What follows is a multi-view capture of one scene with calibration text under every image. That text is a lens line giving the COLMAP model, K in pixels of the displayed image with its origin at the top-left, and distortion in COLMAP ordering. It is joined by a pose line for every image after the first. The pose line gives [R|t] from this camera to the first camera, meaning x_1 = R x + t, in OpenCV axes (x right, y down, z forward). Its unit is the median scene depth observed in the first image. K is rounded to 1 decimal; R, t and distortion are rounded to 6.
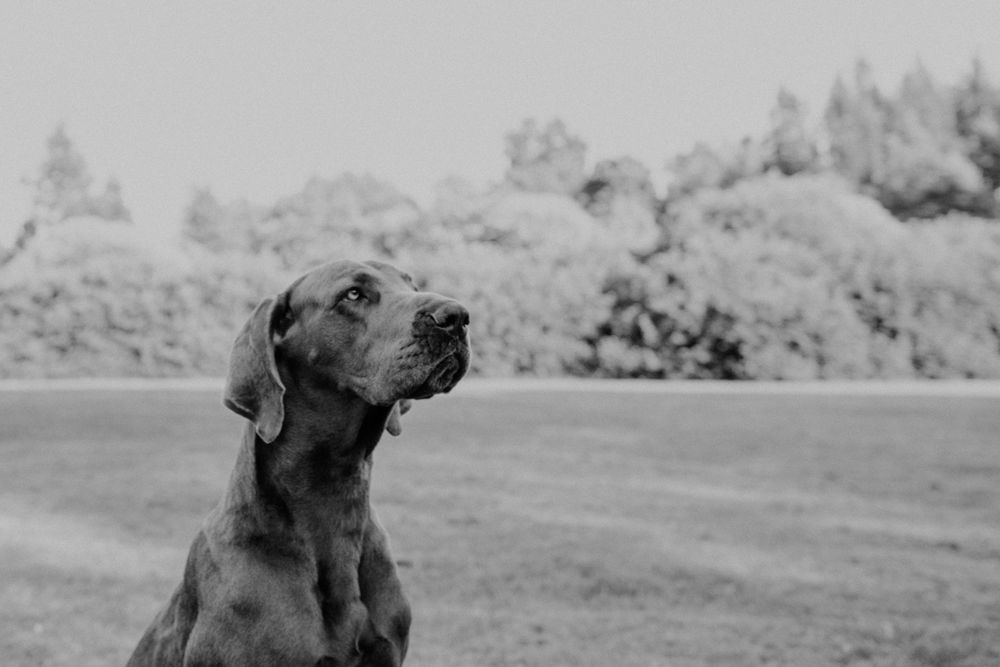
lens RADIAL K [[1532.9, 0, 500.0], [0, 1532.9, 333.5], [0, 0, 1]] dist [0.002437, 0.008750]
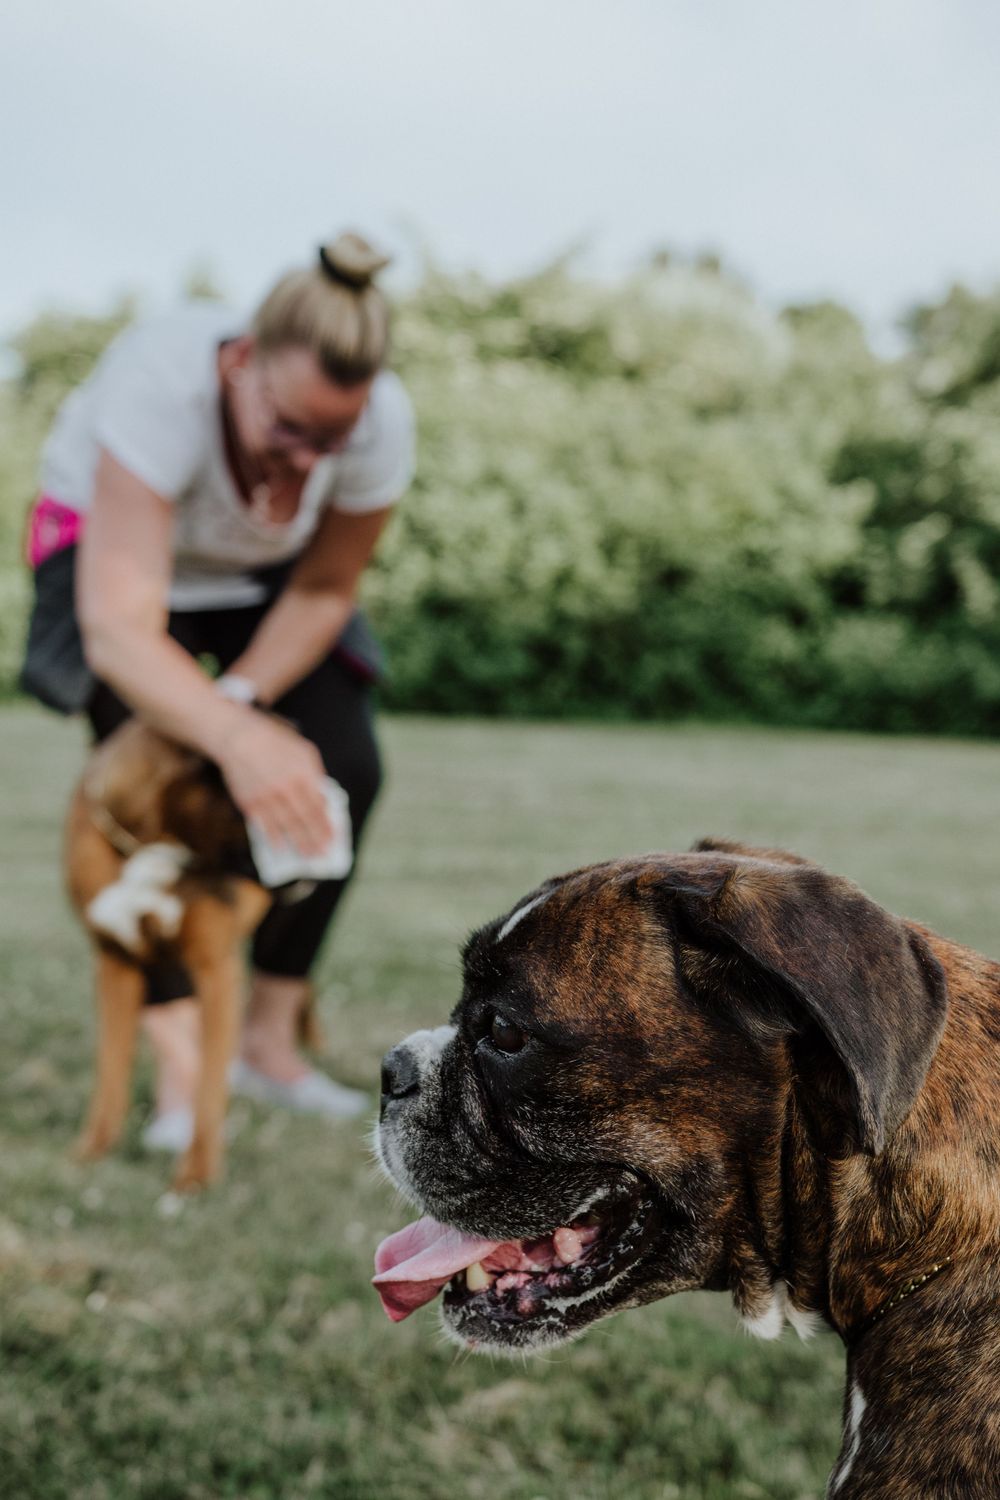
lens RADIAL K [[2225.4, 0, 500.0], [0, 2225.4, 750.0], [0, 0, 1]] dist [0.000384, 0.000272]
pose [[0.998123, 0.038326, -0.047763, 0.017758], [-0.035341, 0.997459, 0.061851, 0.007106], [0.050012, -0.060047, 0.996942, 0.528567]]
